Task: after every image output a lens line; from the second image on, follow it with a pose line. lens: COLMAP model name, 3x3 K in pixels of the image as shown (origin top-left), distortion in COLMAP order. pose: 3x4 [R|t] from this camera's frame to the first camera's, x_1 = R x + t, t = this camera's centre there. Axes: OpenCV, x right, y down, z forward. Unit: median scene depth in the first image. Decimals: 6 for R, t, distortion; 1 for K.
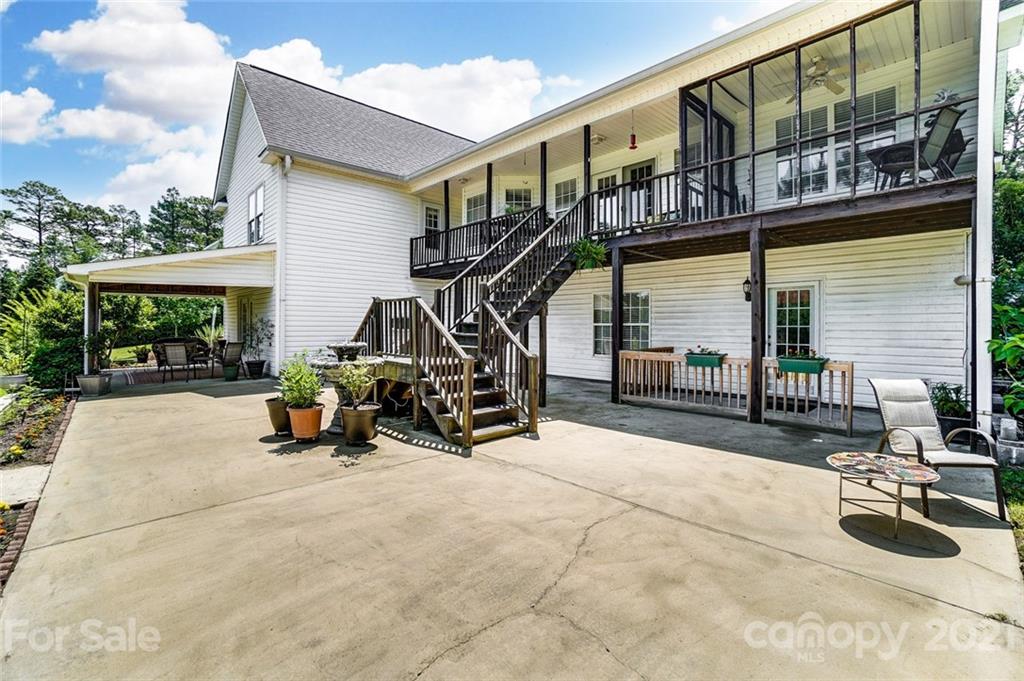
lens RADIAL K [[454.9, 0, 506.4], [0, 454.9, 324.0], [0, 0, 1]] dist [-0.028915, -0.000040]
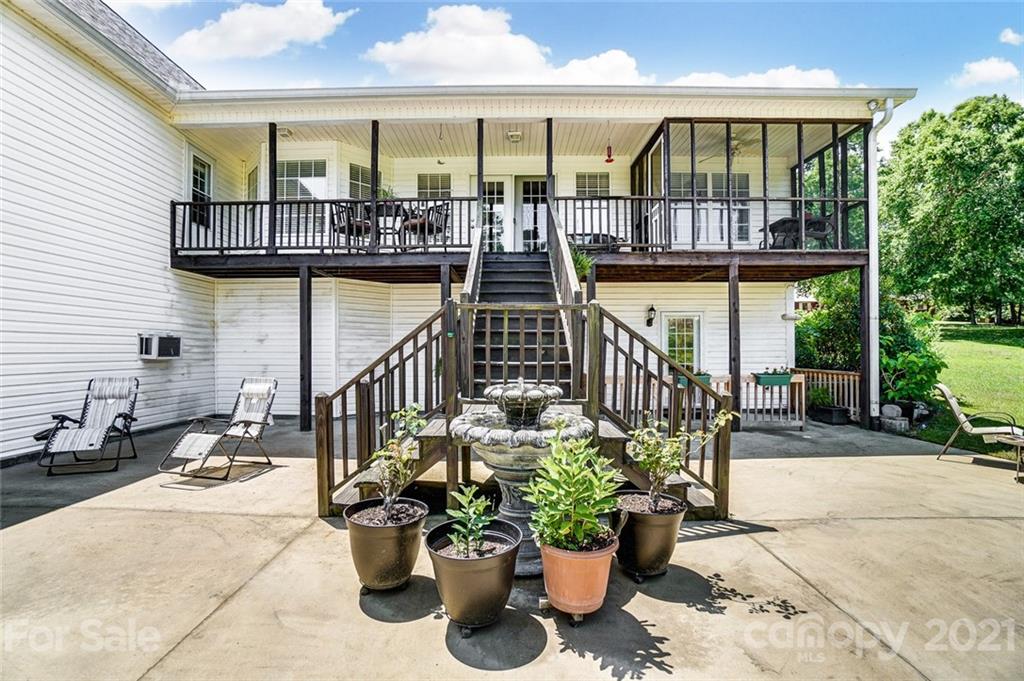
lens RADIAL K [[446.7, 0, 501.3], [0, 446.7, 353.6], [0, 0, 1]] dist [-0.048960, 0.013674]
pose [[0.690403, -0.003677, 0.723416, -0.648564], [0.002540, 0.999993, 0.002659, 0.012325], [-0.723421, 0.000002, 0.690407, 0.622958]]
